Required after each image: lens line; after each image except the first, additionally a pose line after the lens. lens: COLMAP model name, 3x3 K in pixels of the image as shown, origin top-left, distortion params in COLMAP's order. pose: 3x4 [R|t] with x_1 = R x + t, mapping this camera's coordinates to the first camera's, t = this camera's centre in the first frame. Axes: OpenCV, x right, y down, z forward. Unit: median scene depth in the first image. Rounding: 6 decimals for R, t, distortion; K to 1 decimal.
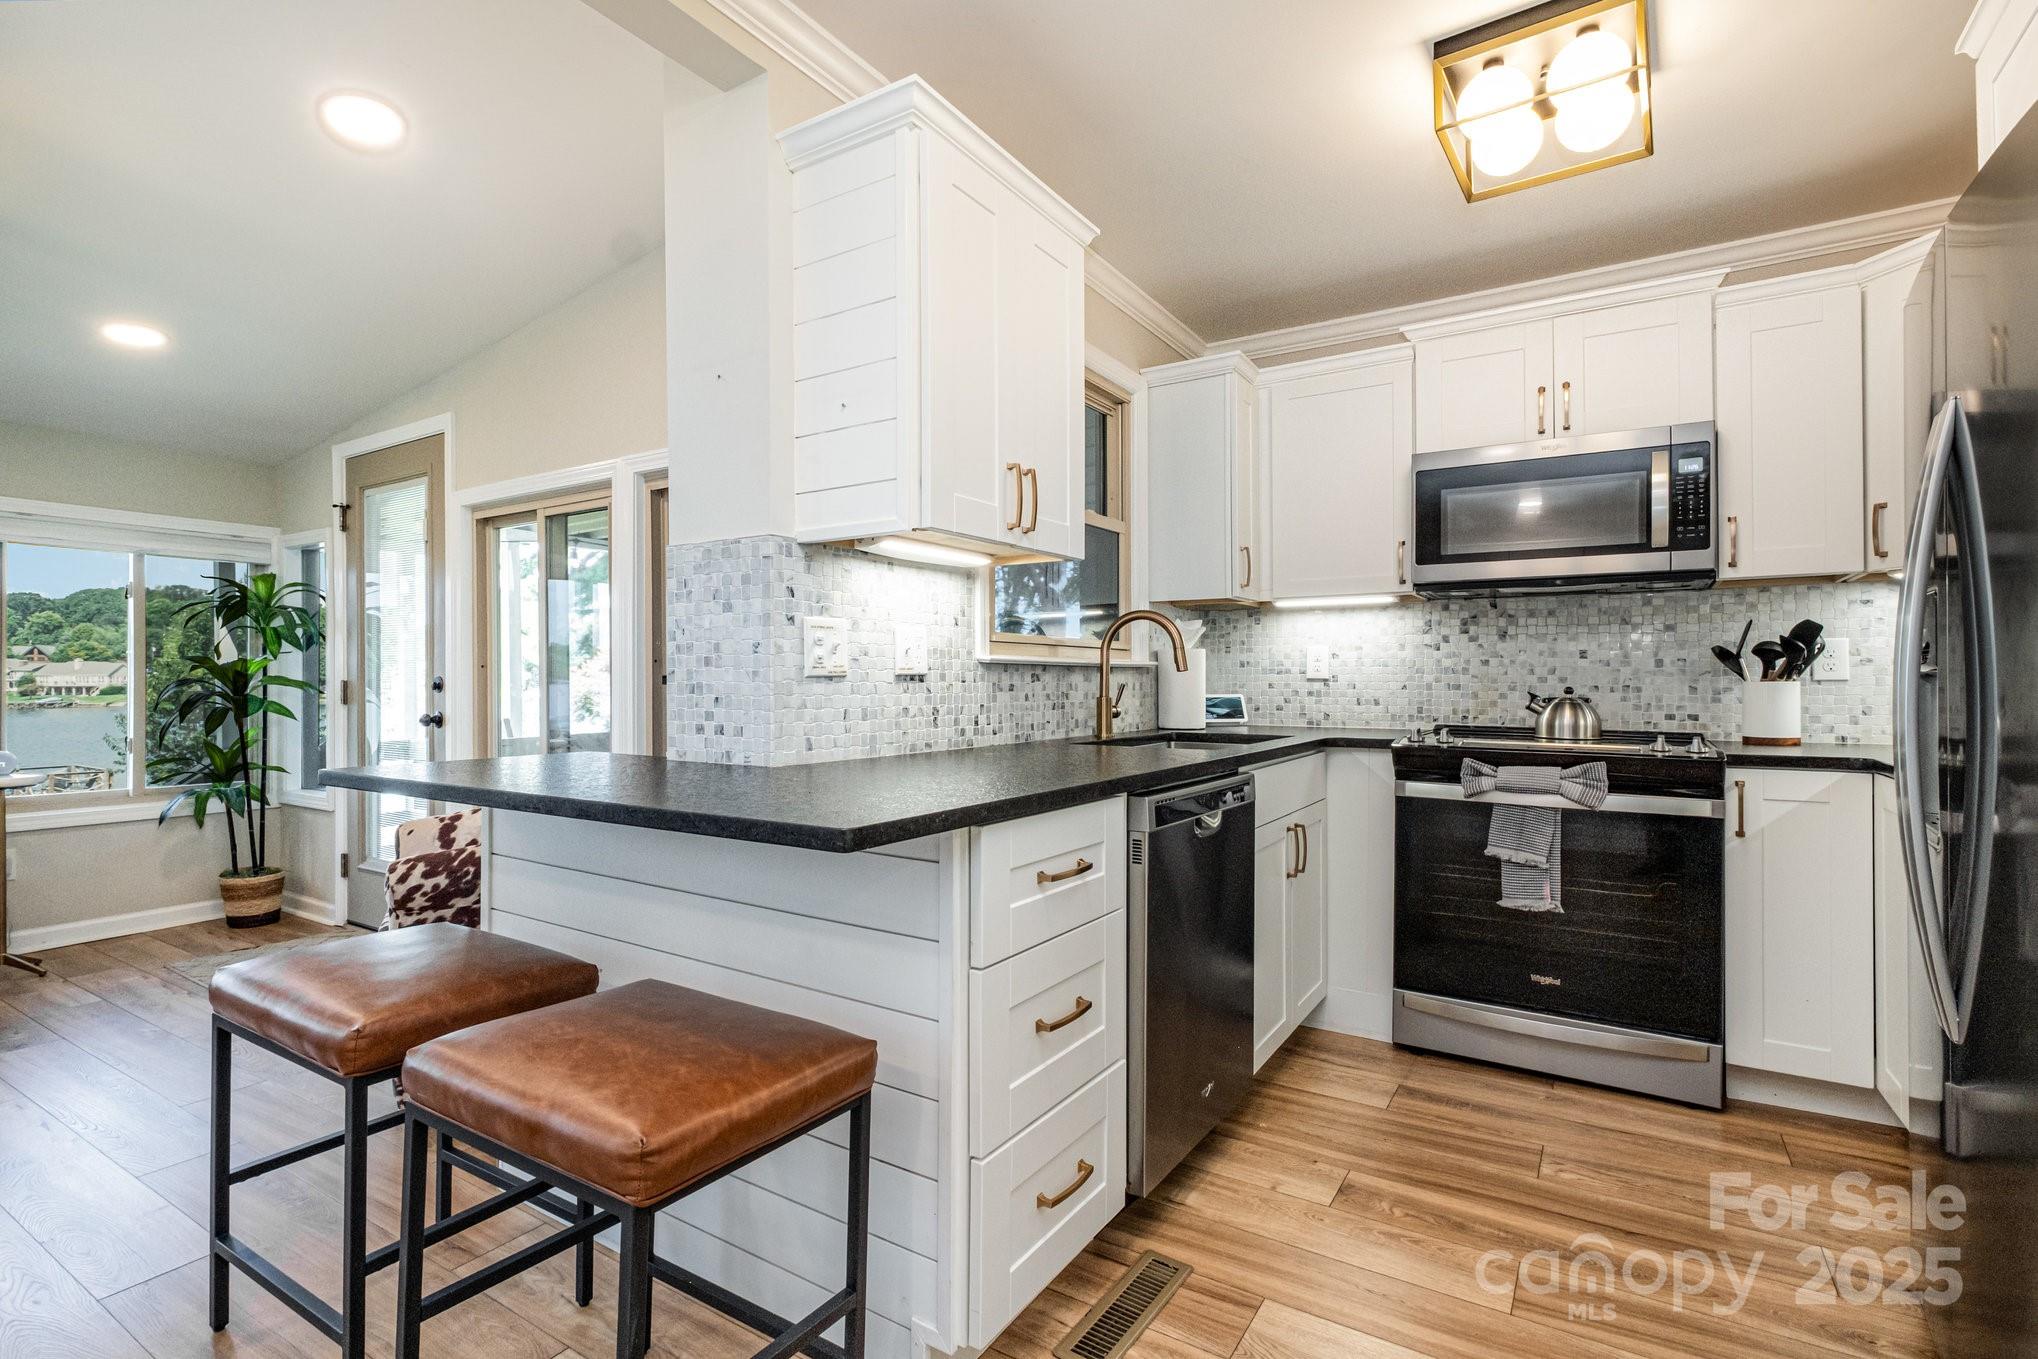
lens RADIAL K [[937.7, 0, 1019.0], [0, 937.7, 679.5], [0, 0, 1]] dist [0.000391, -0.000031]
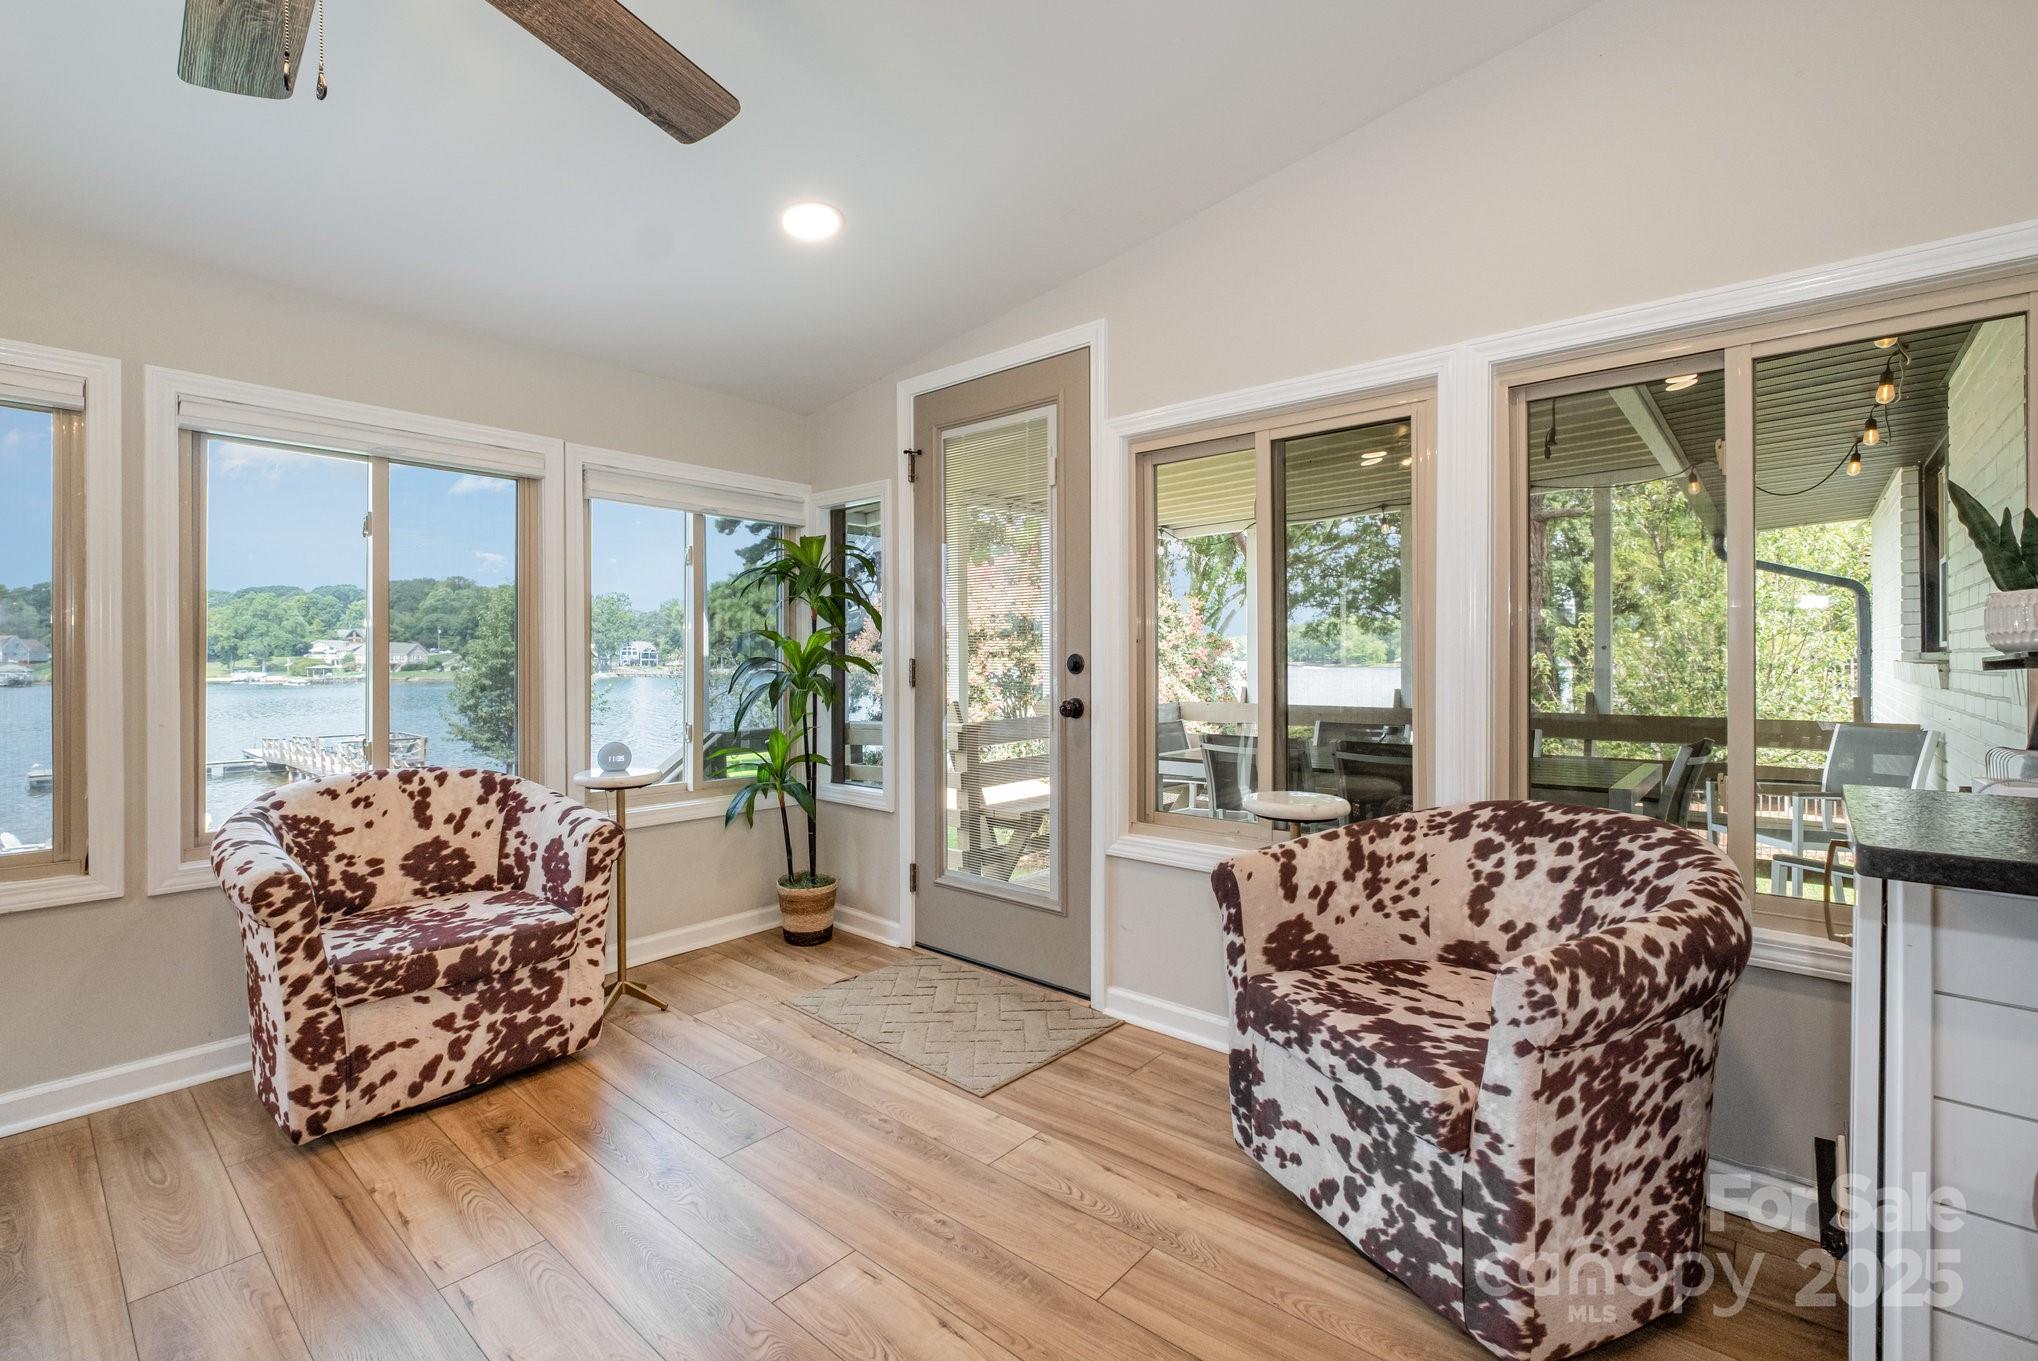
lens RADIAL K [[917.9, 0, 1034.7], [0, 917.9, 663.0], [0, 0, 1]] dist [-0.002873, -0.000722]
pose [[0.985939, 0.000144, -0.167107, -0.787492], [0.000929, 0.999979, 0.006344, -0.000275], [0.167105, -0.006411, 0.985918, 0.339639]]
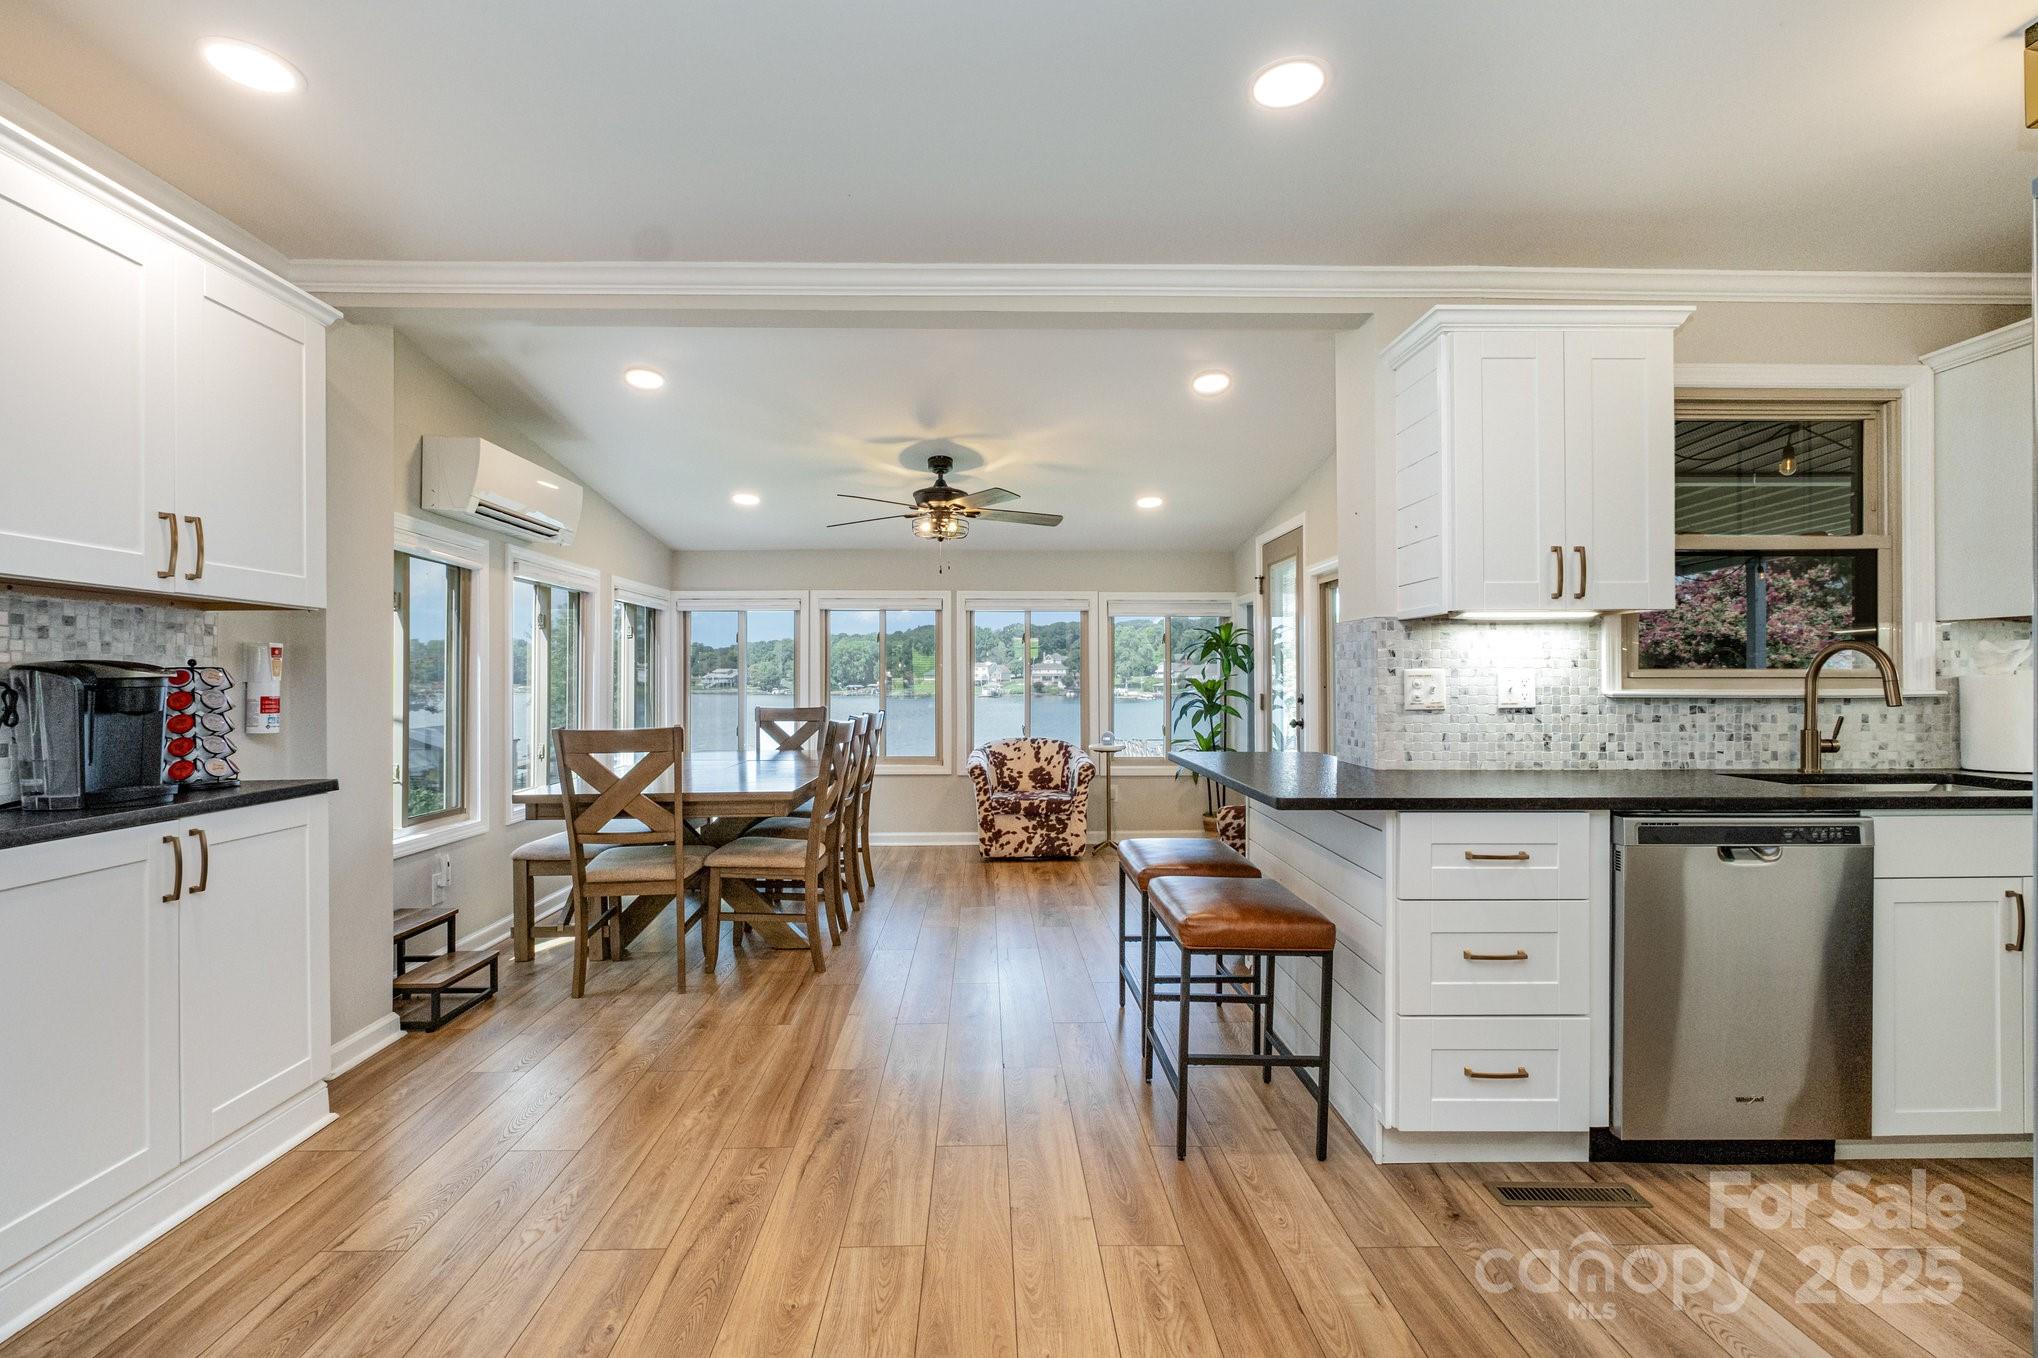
lens RADIAL K [[937.7, 0, 1019.0], [0, 937.7, 679.0], [0, 0, 1]] dist [0.000391, -0.000031]
pose [[0.554503, 0.000462, -0.832182, 0.516084], [0.001937, 0.999996, 0.001846, -0.043688], [0.832179, -0.002636, 0.554500, -0.250148]]
